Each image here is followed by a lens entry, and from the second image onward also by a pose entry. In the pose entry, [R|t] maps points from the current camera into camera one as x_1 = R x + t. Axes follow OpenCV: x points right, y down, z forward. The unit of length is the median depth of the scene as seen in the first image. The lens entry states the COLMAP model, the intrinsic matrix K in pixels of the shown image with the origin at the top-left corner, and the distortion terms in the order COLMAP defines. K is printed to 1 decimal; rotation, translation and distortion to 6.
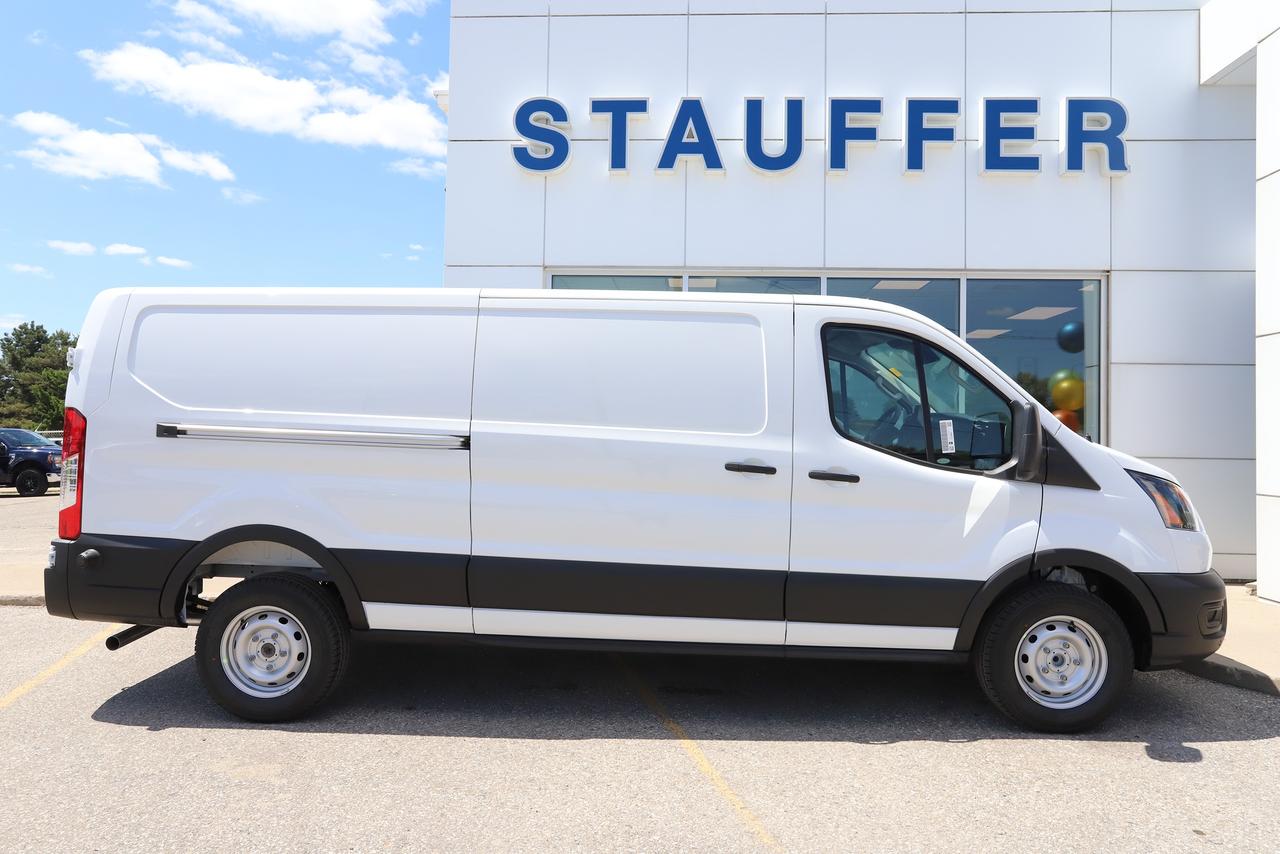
lens RADIAL K [[860.6, 0, 640.0], [0, 860.6, 427.0], [0, 0, 1]] dist [-0.083615, 0.098464]
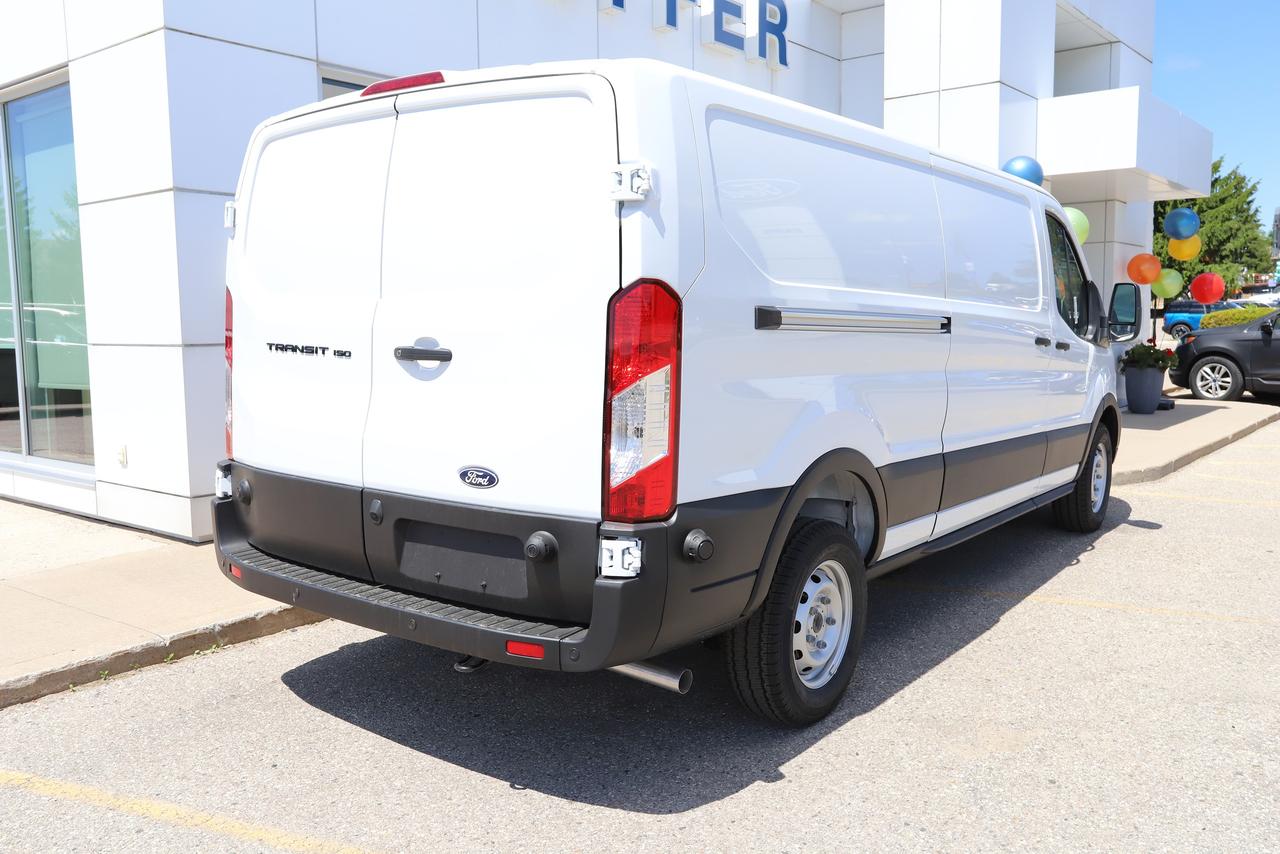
lens RADIAL K [[1057.0, 0, 634.6], [0, 1057.0, 420.4], [0, 0, 1]] dist [-0.004438, 0.005257]
pose [[0.581922, -0.095887, 0.807572, -1.260120], [0.007910, 0.993645, 0.112280, -0.008037], [-0.813206, -0.058950, 0.578982, 0.629818]]
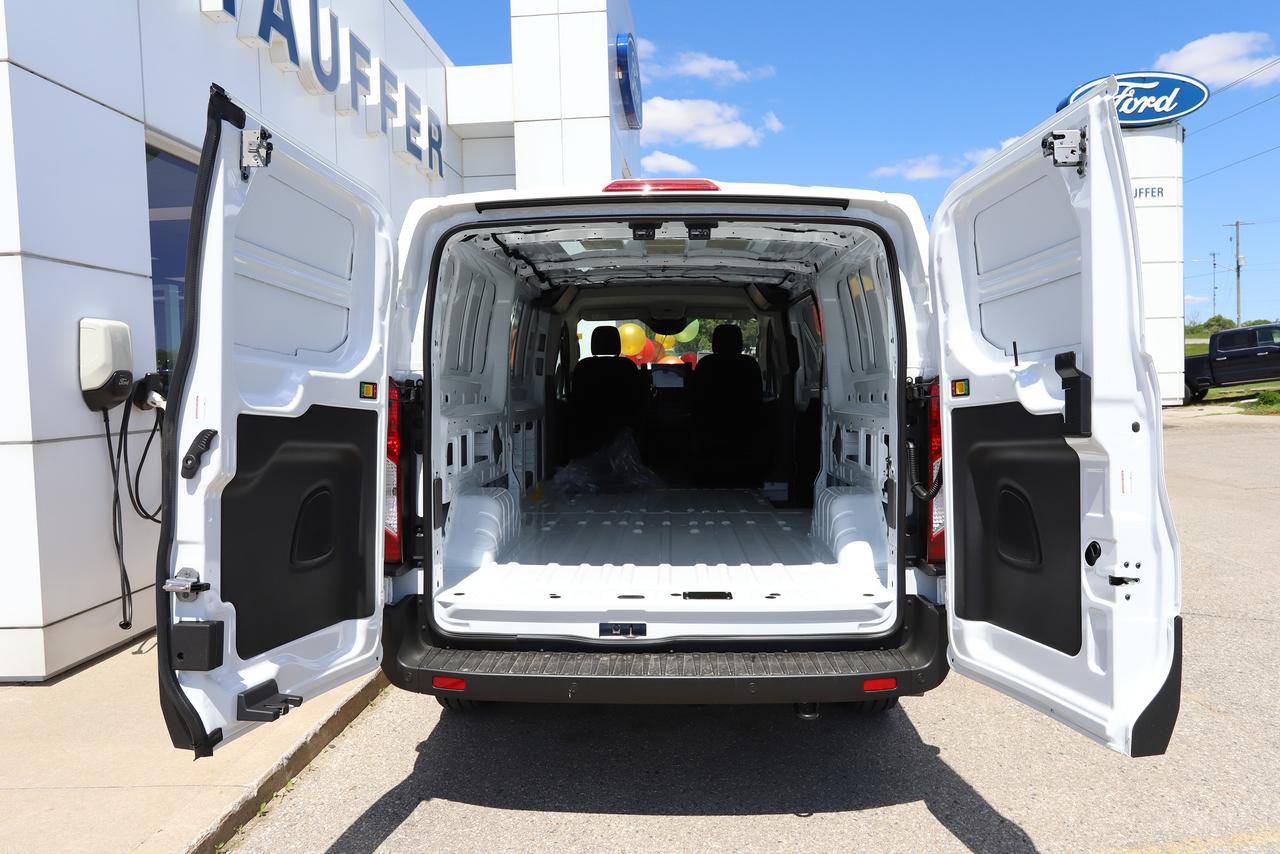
lens RADIAL K [[885.2, 0, 642.0], [0, 885.2, 422.5], [0, 0, 1]] dist [-0.024012, 0.002673]
pose [[0.003077, -0.061686, 0.998091, -1.422928], [0.013230, 0.998011, 0.061641, -0.026094], [-0.999908, 0.013015, 0.003887, 1.277229]]
